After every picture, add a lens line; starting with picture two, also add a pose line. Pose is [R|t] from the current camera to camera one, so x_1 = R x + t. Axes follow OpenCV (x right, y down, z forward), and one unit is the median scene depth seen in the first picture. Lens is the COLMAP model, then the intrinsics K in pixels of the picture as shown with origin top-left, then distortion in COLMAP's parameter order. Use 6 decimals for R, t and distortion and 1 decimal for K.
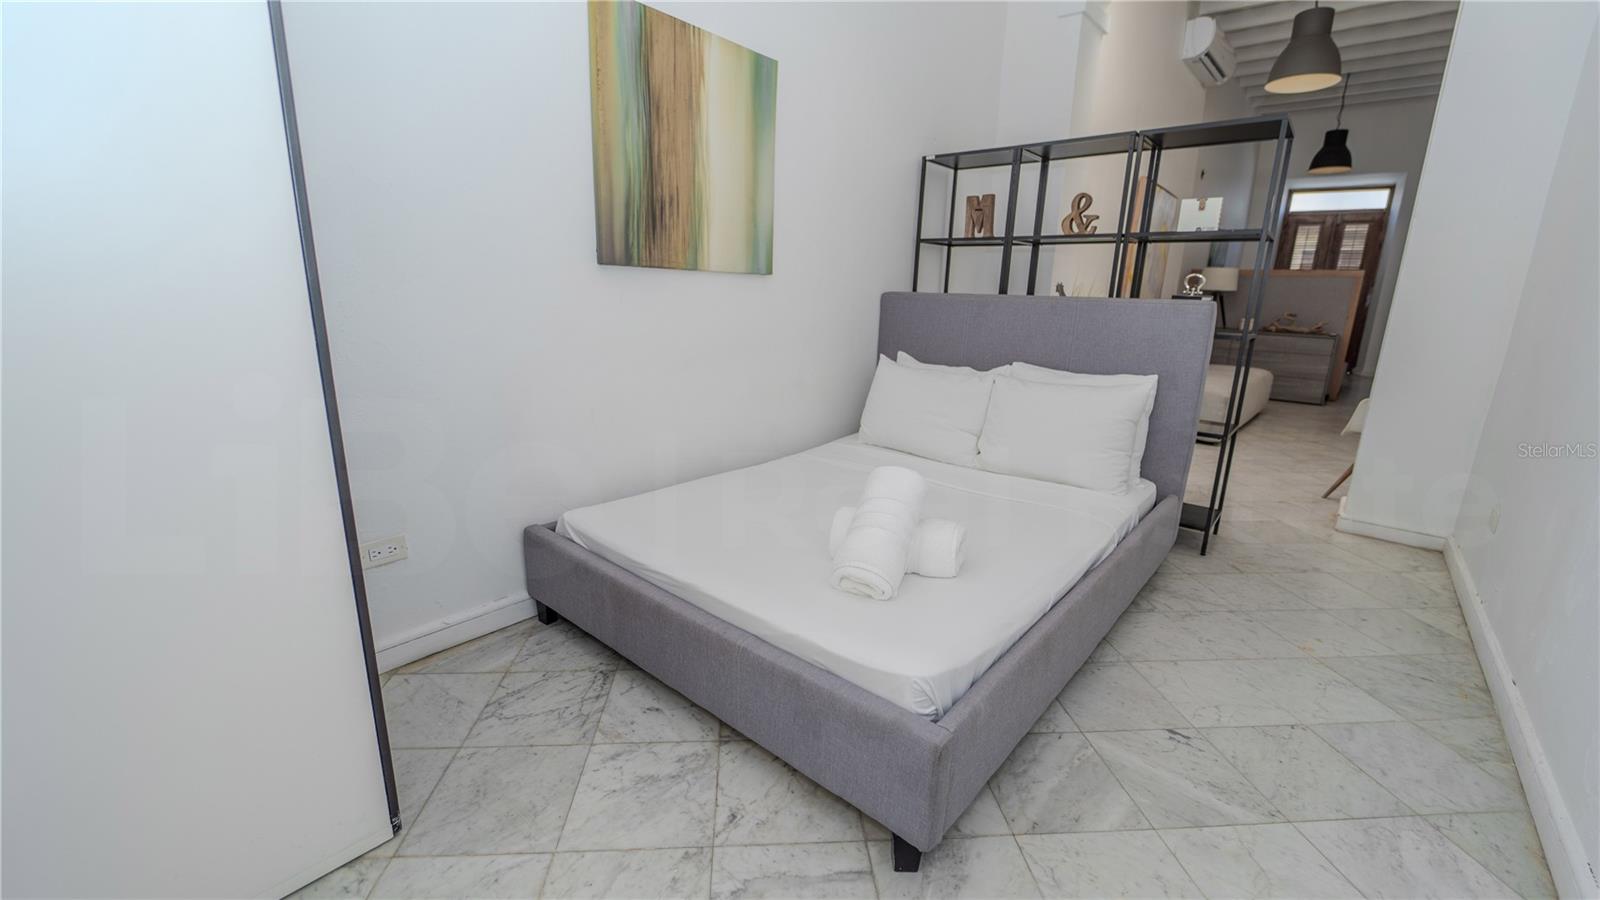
lens RADIAL K [[648.1, 0, 800.0], [0, 648.1, 450.0], [0, 0, 1]] dist [-0.001058, -0.000264]
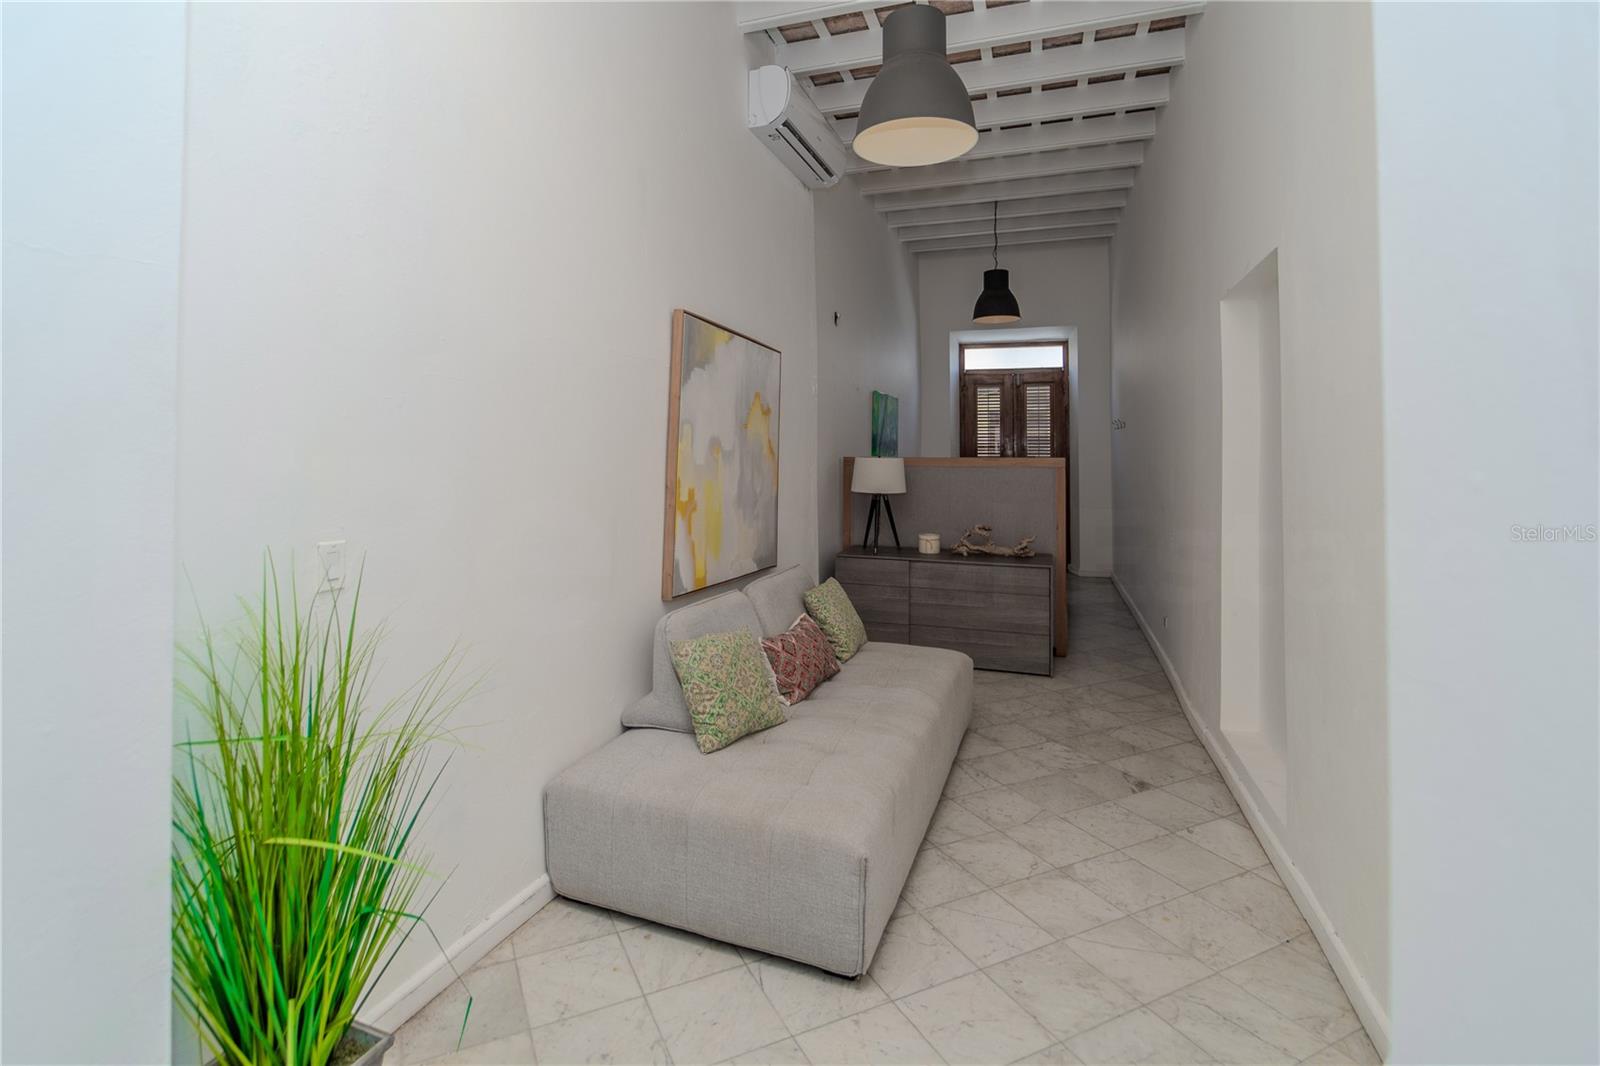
lens RADIAL K [[766.0, 0, 759.8], [0, 766.0, 451.3], [0, 0, 1]] dist [0.000150, 0.000050]
pose [[0.941279, -0.029048, 0.336379, 0.230224], [0.107146, 0.970493, -0.216015, -0.109609], [-0.320179, 0.239372, 0.916617, 0.278490]]
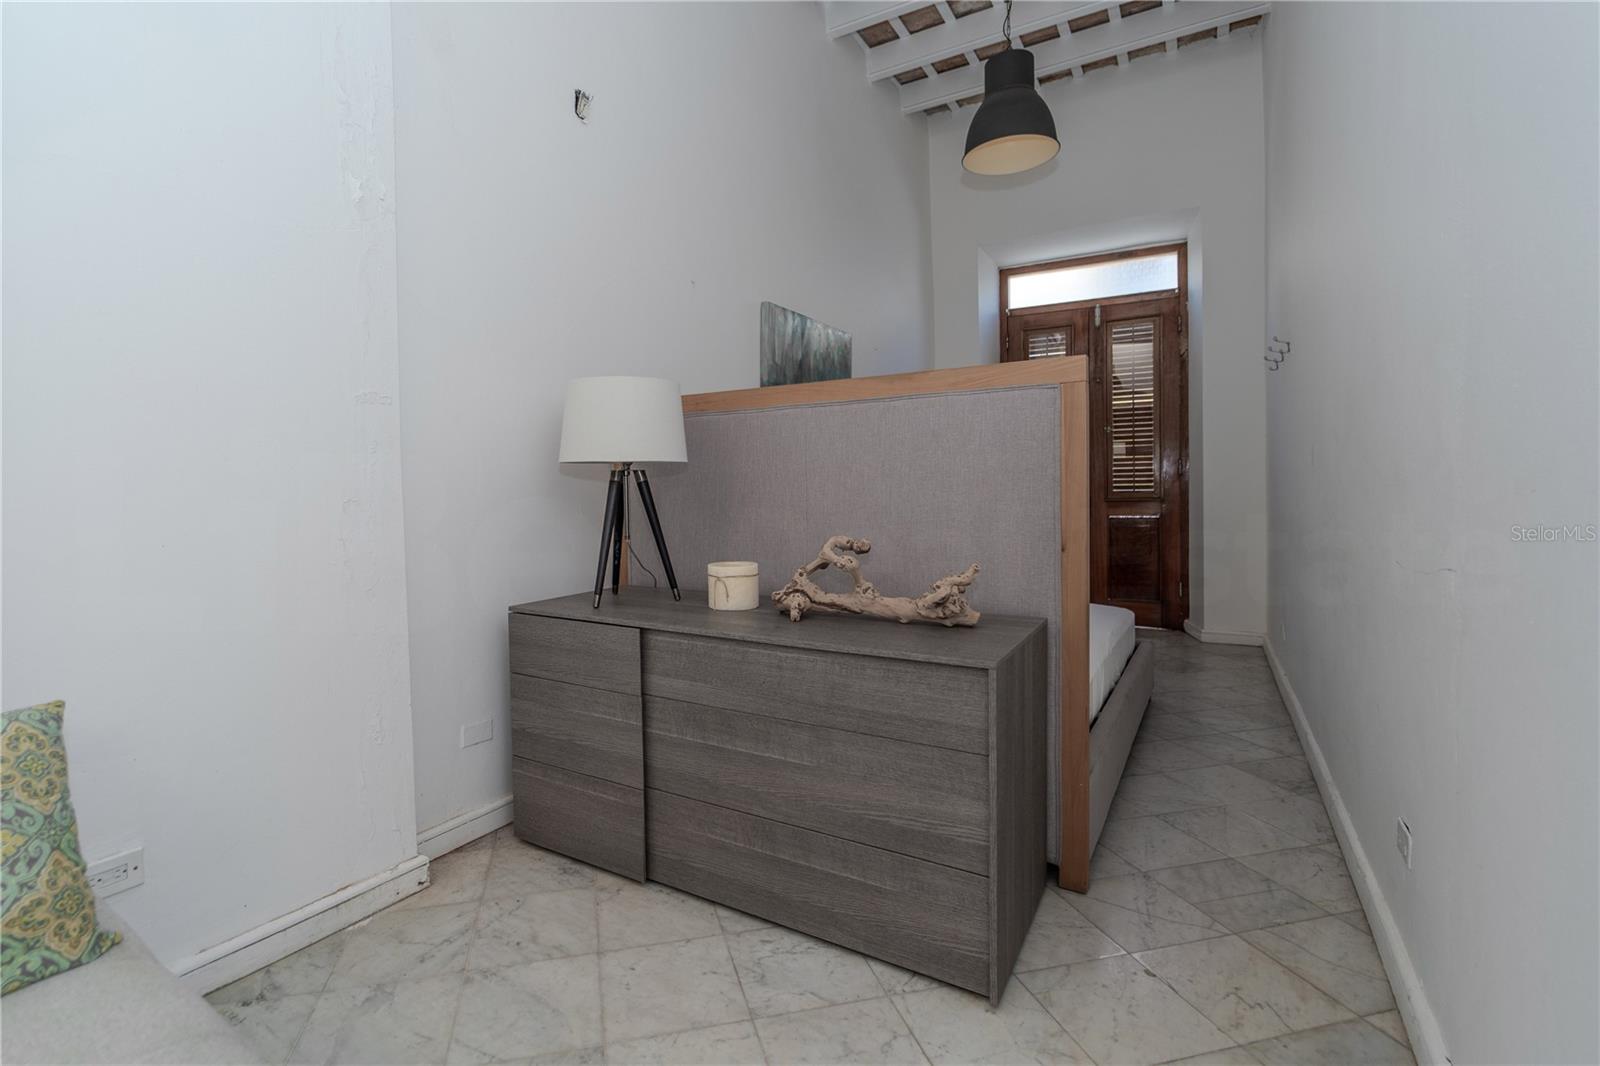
lens RADIAL K [[768.1, 0, 713.7], [0, 768.1, 512.1], [0, 0, 1]] dist [-0.001465, -0.000192]
pose [[0.990613, -0.046162, 0.128670, 0.513879], [0.071697, 0.976856, -0.201523, -0.128024], [-0.116389, 0.208856, 0.970996, 0.554420]]
